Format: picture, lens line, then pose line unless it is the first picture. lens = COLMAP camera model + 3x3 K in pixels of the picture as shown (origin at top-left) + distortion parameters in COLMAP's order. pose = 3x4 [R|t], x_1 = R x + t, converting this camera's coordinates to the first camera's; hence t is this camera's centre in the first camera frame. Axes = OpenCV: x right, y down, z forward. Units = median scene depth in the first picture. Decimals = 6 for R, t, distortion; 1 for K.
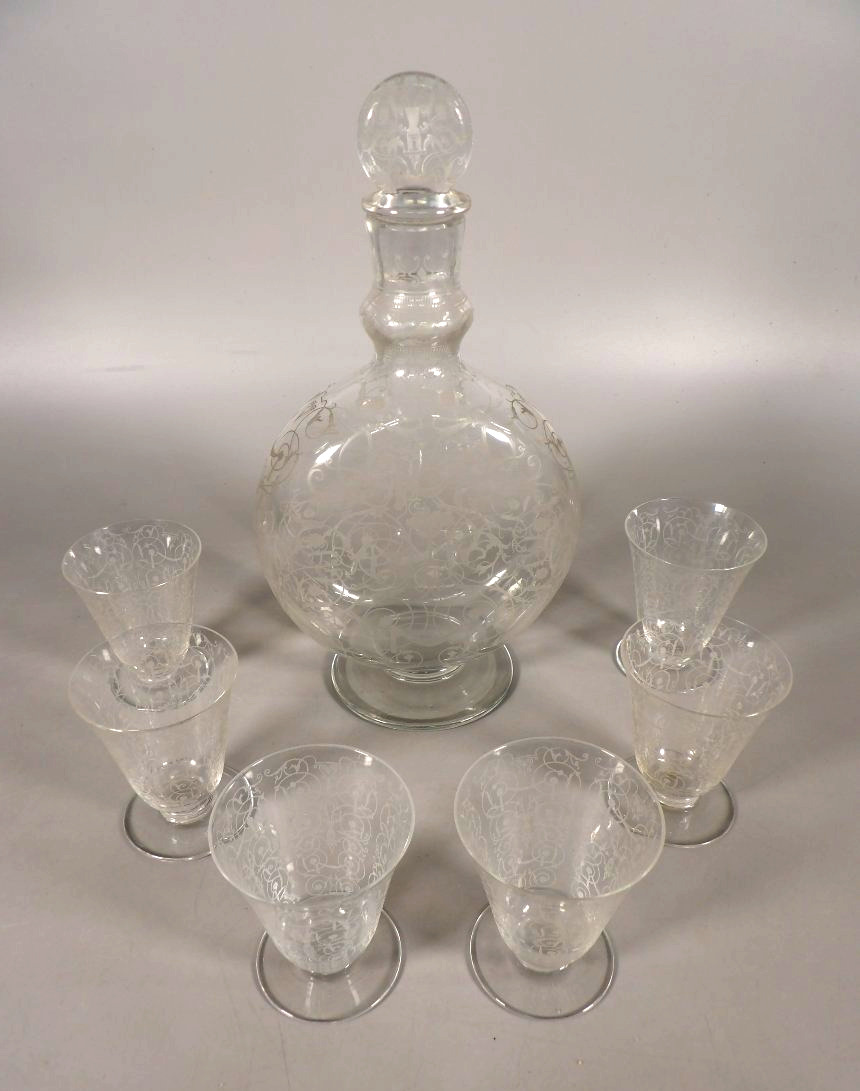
lens RADIAL K [[843.5, 0, 431.0], [0, 843.5, 583.4], [0, 0, 1]] dist [0.016946, 0.013197]
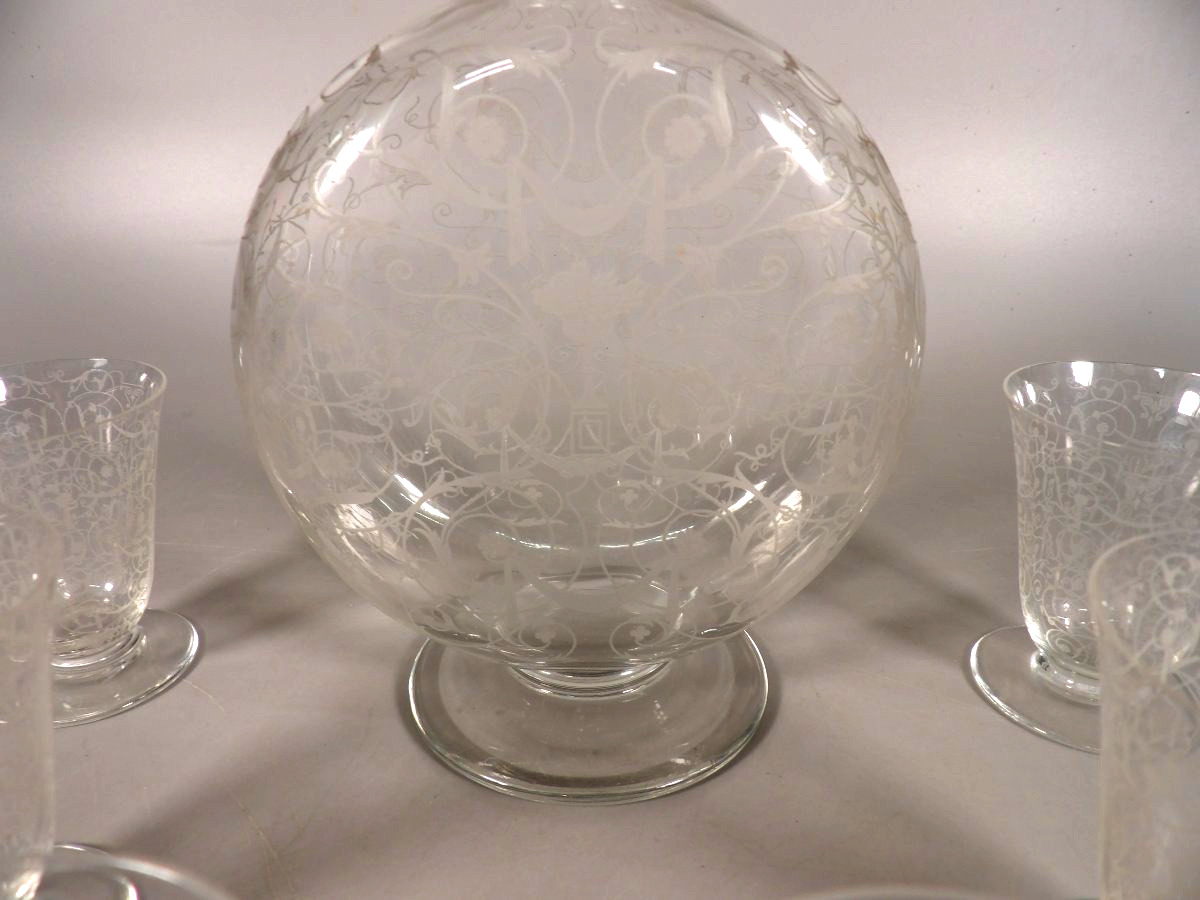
lens RADIAL K [[849.1, 0, 610.9], [0, 849.1, 451.9], [0, 0, 1]] dist [-0.001029, 0.012036]
pose [[0.996499, 0.038014, -0.074460, 0.038218], [-0.051886, 0.979570, -0.194292, 0.072715], [0.065553, 0.197476, 0.978114, 0.495035]]
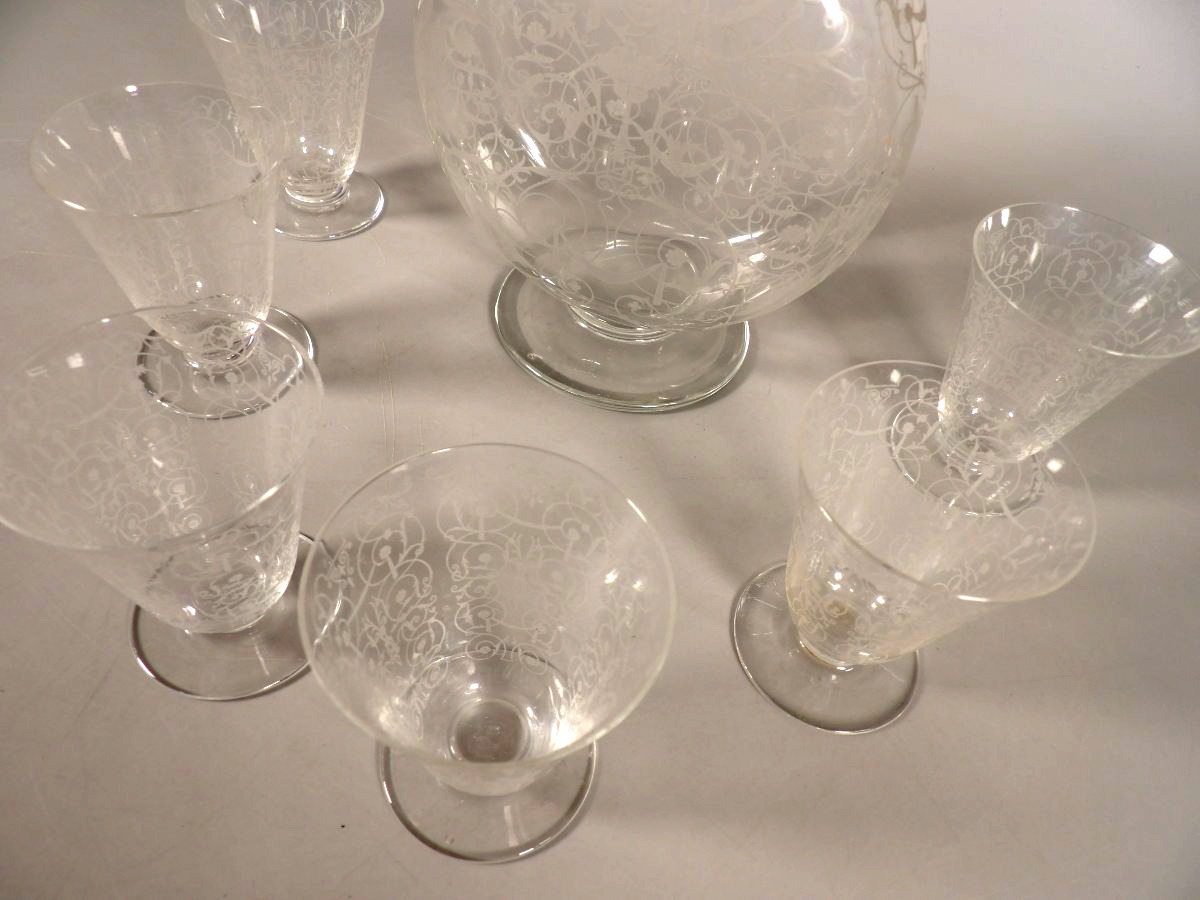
lens RADIAL K [[849.1, 0, 604.6], [0, 849.1, 442.5], [0, 0, 1]] dist [-0.001029, 0.012036]
pose [[0.880346, 0.421999, -0.216581, 0.186172], [-0.361640, 0.892600, 0.269223, 0.005688], [0.306933, -0.158685, 0.938409, 0.322519]]
